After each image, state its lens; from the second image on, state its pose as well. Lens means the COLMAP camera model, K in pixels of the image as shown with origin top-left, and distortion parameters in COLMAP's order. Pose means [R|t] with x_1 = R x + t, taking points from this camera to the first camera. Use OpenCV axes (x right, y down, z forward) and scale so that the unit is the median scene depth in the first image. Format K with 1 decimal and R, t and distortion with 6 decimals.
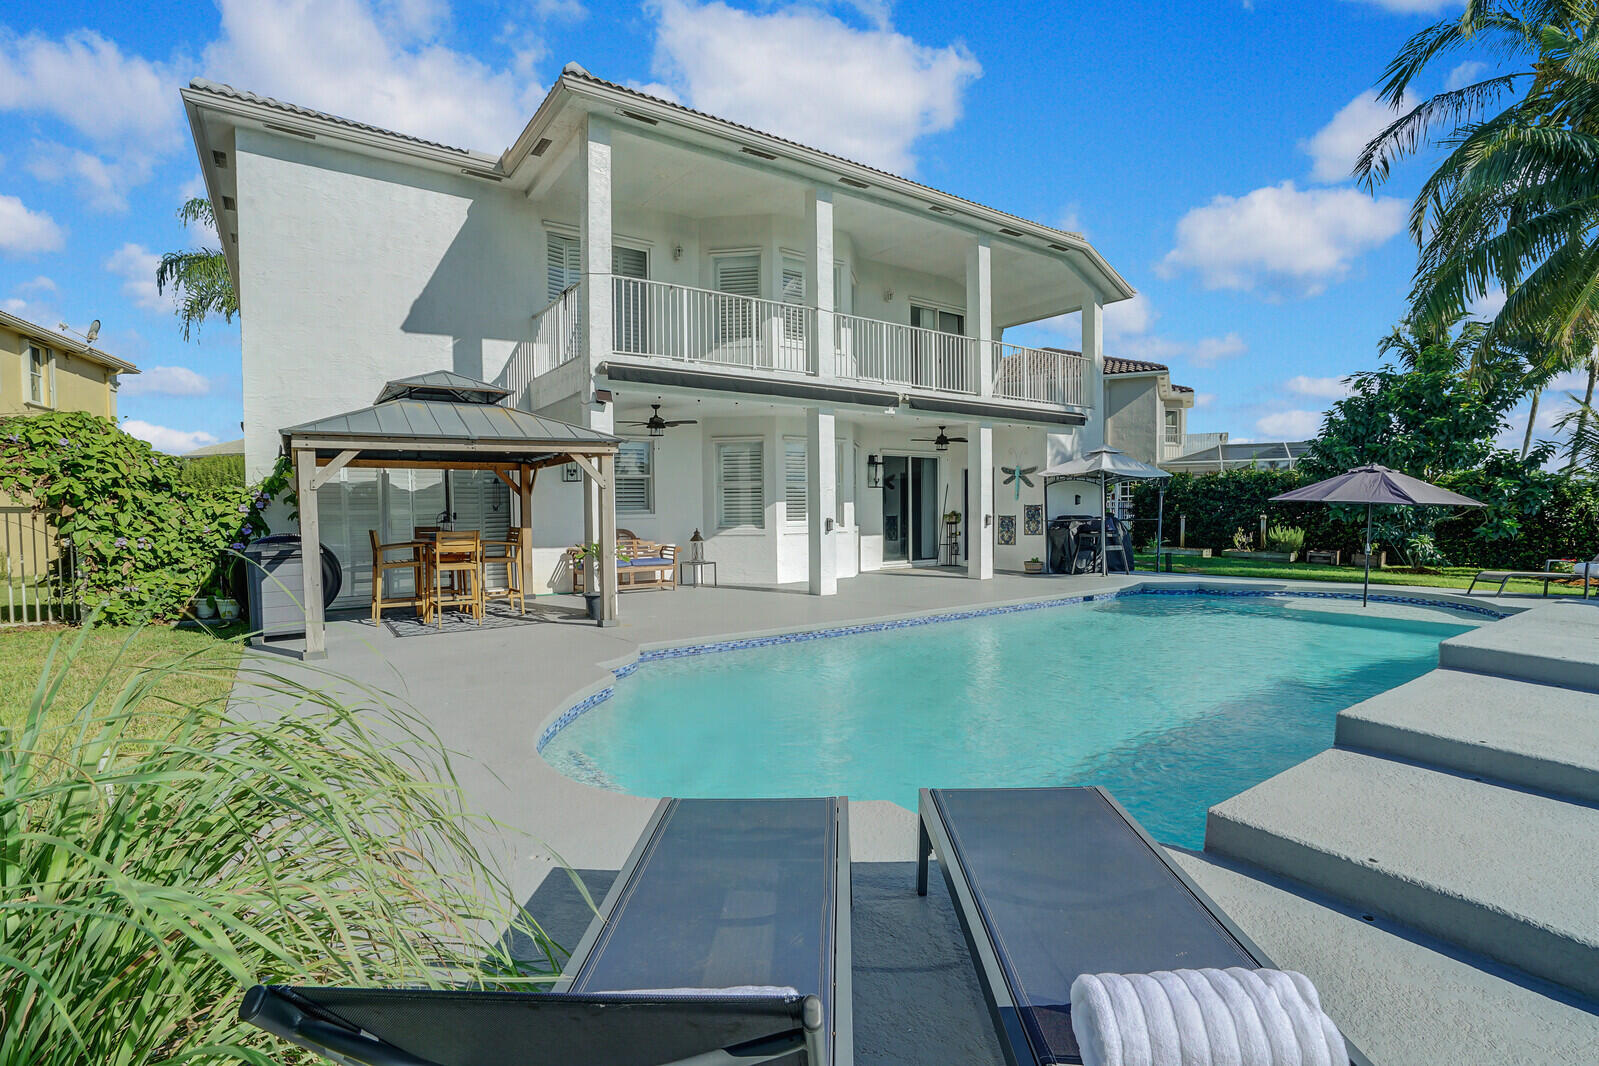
lens RADIAL K [[749.4, 0, 799.5], [0, 749.4, 533.0], [0, 0, 1]] dist [-0.028386, 0.000263]
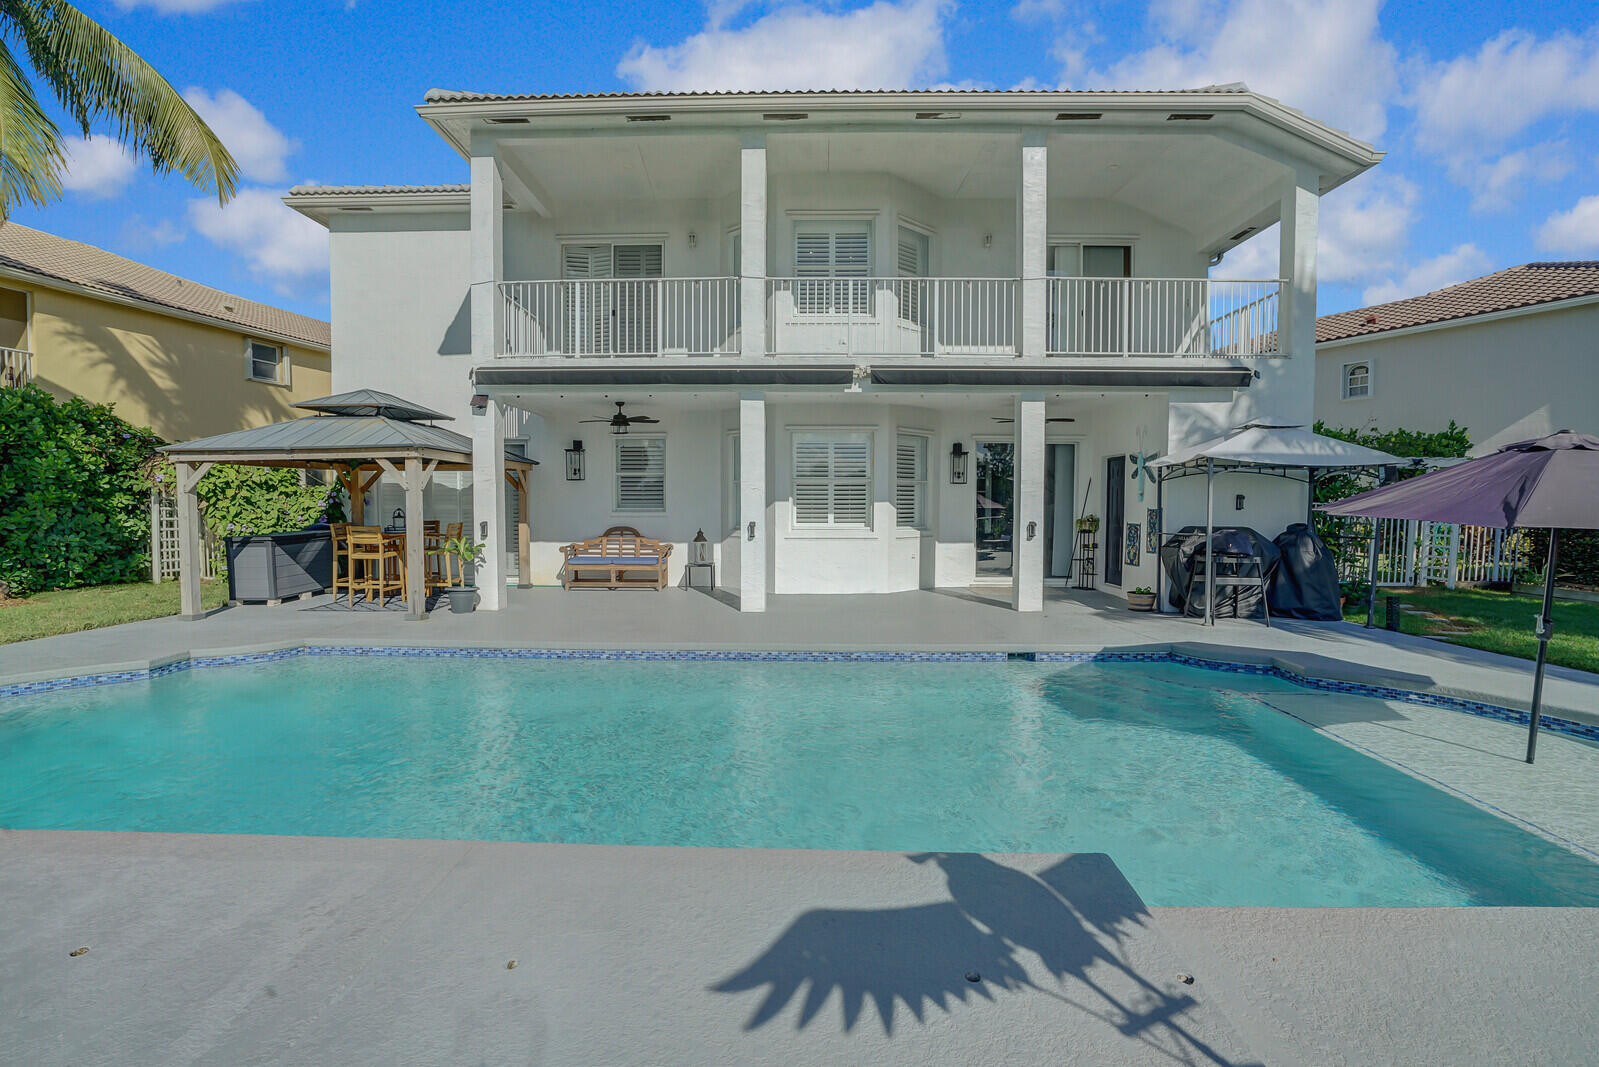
lens RADIAL K [[738.1, 0, 799.5], [0, 738.1, 533.5], [0, 0, 1]] dist [-0.027341, 0.000518]
pose [[0.807903, 0.036027, -0.588213, 0.564476], [-0.029357, 0.999351, 0.020887, -0.025097], [0.588584, 0.000393, 0.808436, 0.345220]]
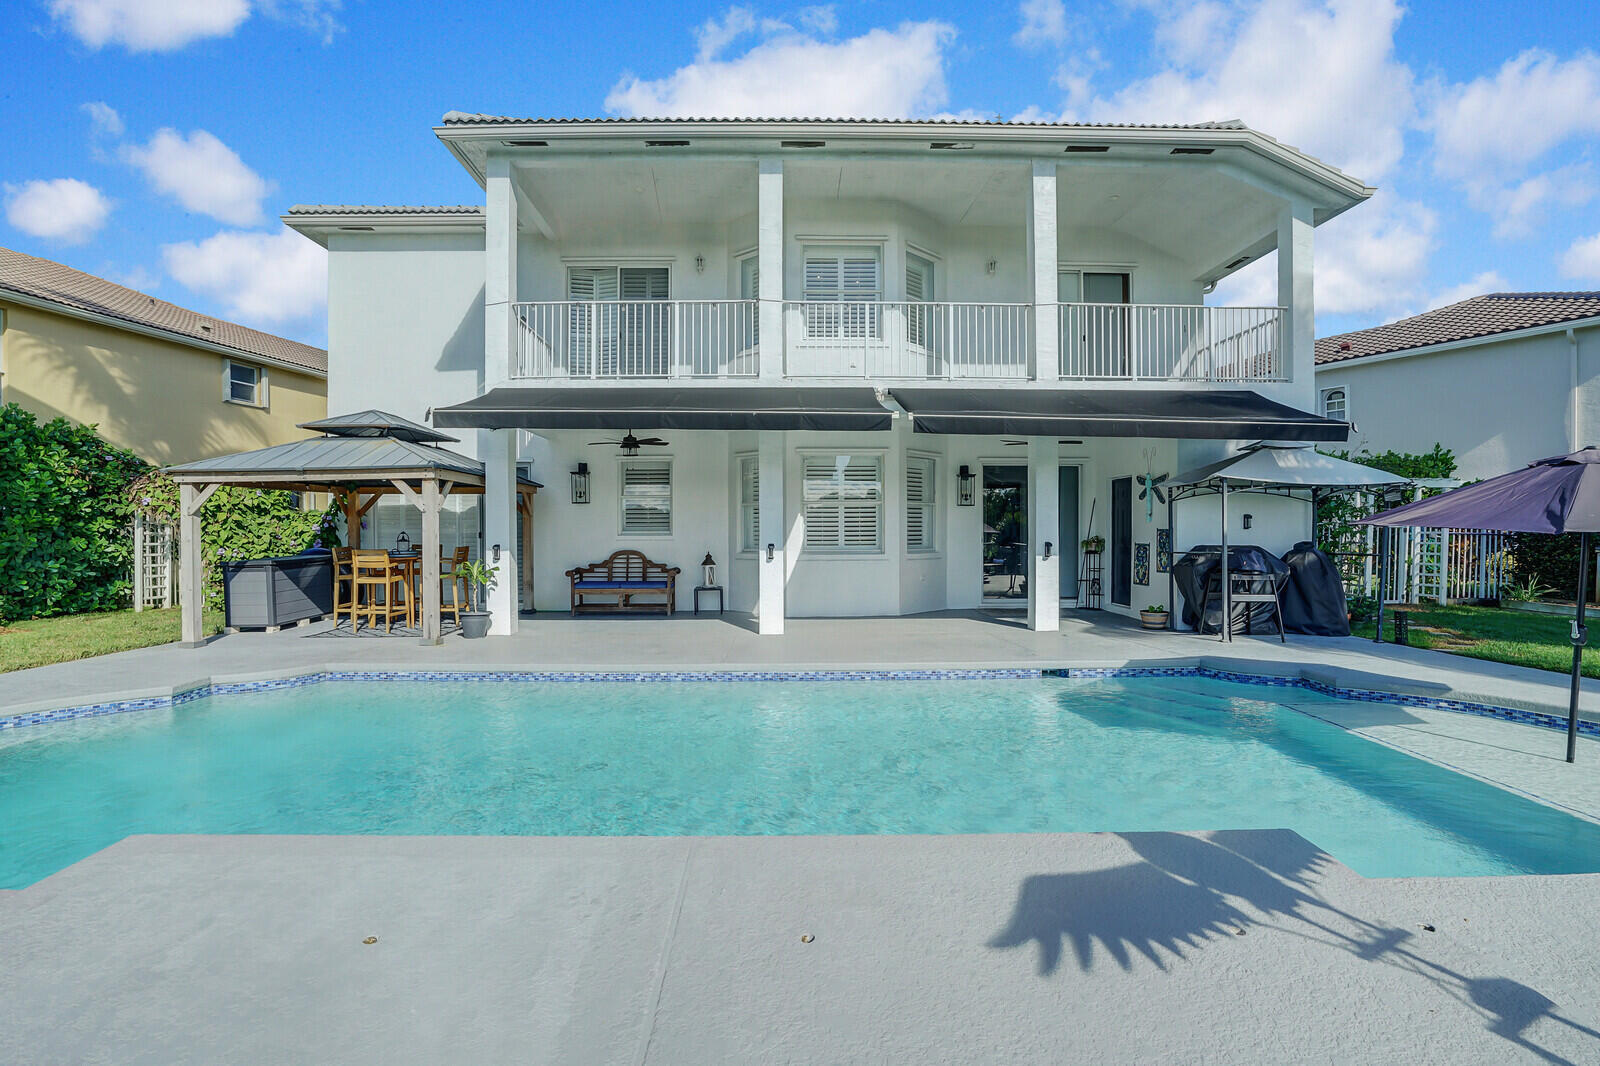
lens RADIAL K [[749.9, 0, 800.0], [0, 749.9, 533.0], [0, 0, 1]] dist [-0.028386, 0.000263]
pose [[0.831503, 0.010774, -0.555416, 0.526503], [-0.024171, 0.999567, -0.016796, -0.017609], [0.554994, 0.027391, 0.831403, 0.305450]]
